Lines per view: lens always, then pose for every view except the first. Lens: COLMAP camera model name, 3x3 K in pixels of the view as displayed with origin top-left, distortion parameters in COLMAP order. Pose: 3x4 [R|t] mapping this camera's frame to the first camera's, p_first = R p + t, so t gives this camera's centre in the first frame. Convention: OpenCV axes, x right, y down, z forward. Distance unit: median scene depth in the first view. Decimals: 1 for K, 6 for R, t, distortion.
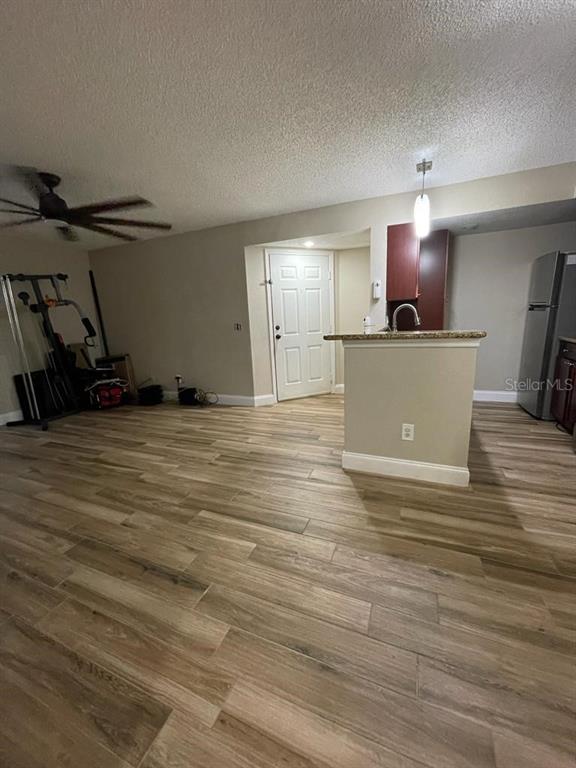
lens RADIAL K [[309.3, 0, 285.4], [0, 309.3, 384.0], [0, 0, 1]] dist [-0.004274, 0.000658]
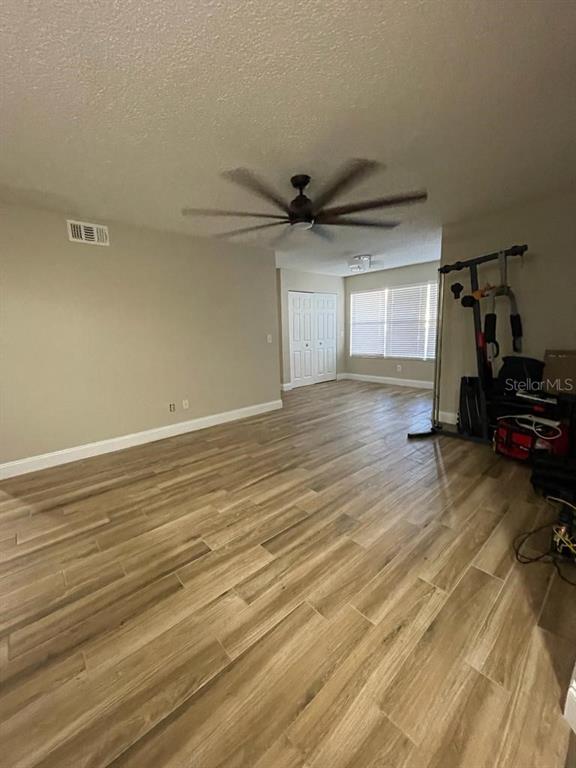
lens RADIAL K [[309.3, 0, 285.0], [0, 309.3, 381.5], [0, 0, 1]] dist [-0.004274, 0.000658]
pose [[-0.431342, 0.210483, -0.877292, 0.187815], [-0.135788, 0.946181, 0.293775, -0.274118], [0.891911, 0.245843, -0.379546, 1.161026]]
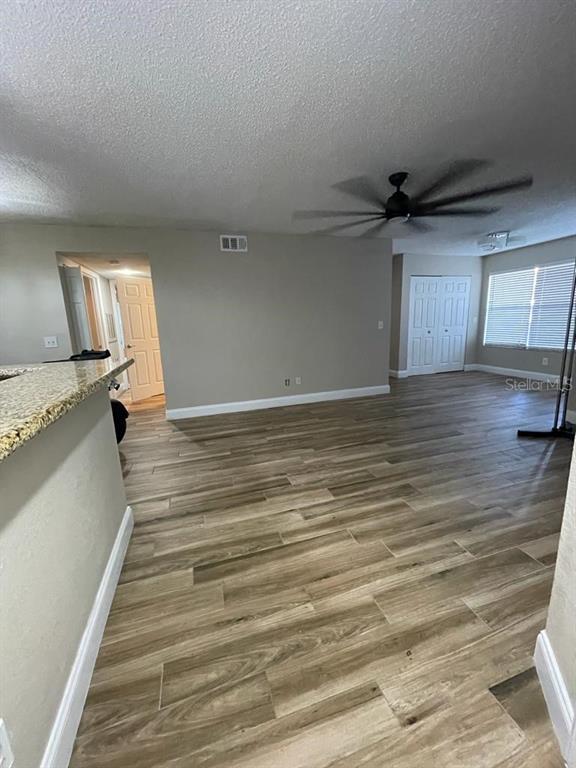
lens RADIAL K [[309.3, 0, 286.5], [0, 309.3, 381.7], [0, 0, 1]] dist [-0.004274, 0.000658]
pose [[-0.761755, 0.198979, -0.616553, 0.239142], [-0.063421, 0.924194, 0.376621, -0.312978], [0.644754, 0.325995, -0.691390, 1.336666]]
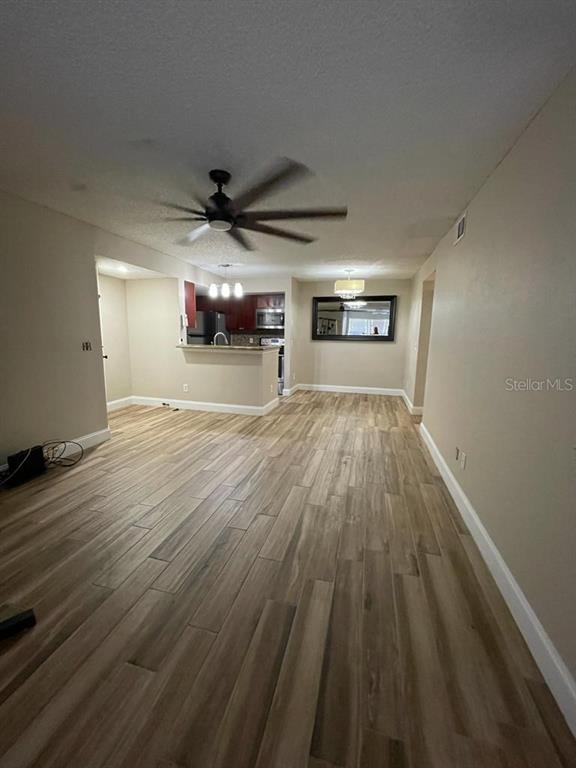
lens RADIAL K [[309.3, 0, 289.4], [0, 309.3, 388.8], [0, 0, 1]] dist [-0.004274, 0.000658]
pose [[-0.145827, -0.134199, 0.980166, -1.363683], [0.196384, 0.967114, 0.161630, -0.139572], [-0.969623, 0.216059, -0.114677, 0.811808]]
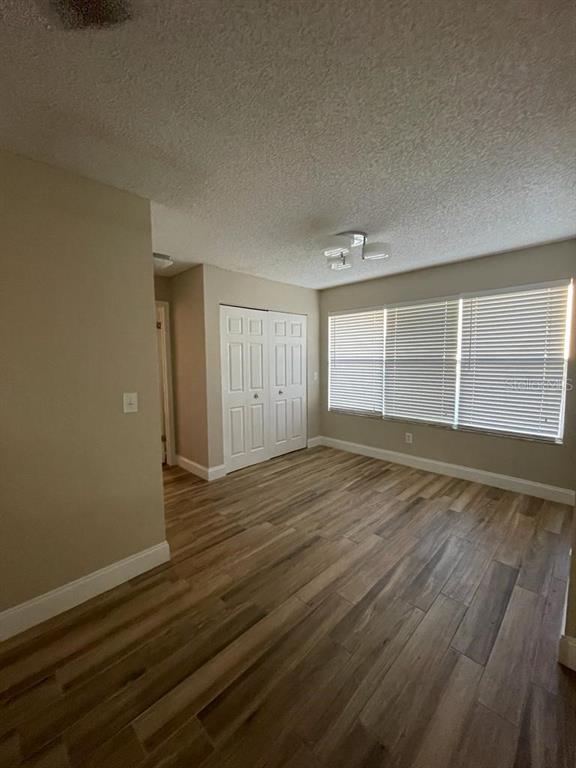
lens RADIAL K [[309.3, 0, 285.1], [0, 309.3, 379.7], [0, 0, 1]] dist [-0.004274, 0.000658]
pose [[-0.377481, 0.117454, -0.918538, -0.693237], [-0.161818, 0.968294, 0.190317, -0.232436], [0.911769, 0.220478, -0.346507, 0.958468]]
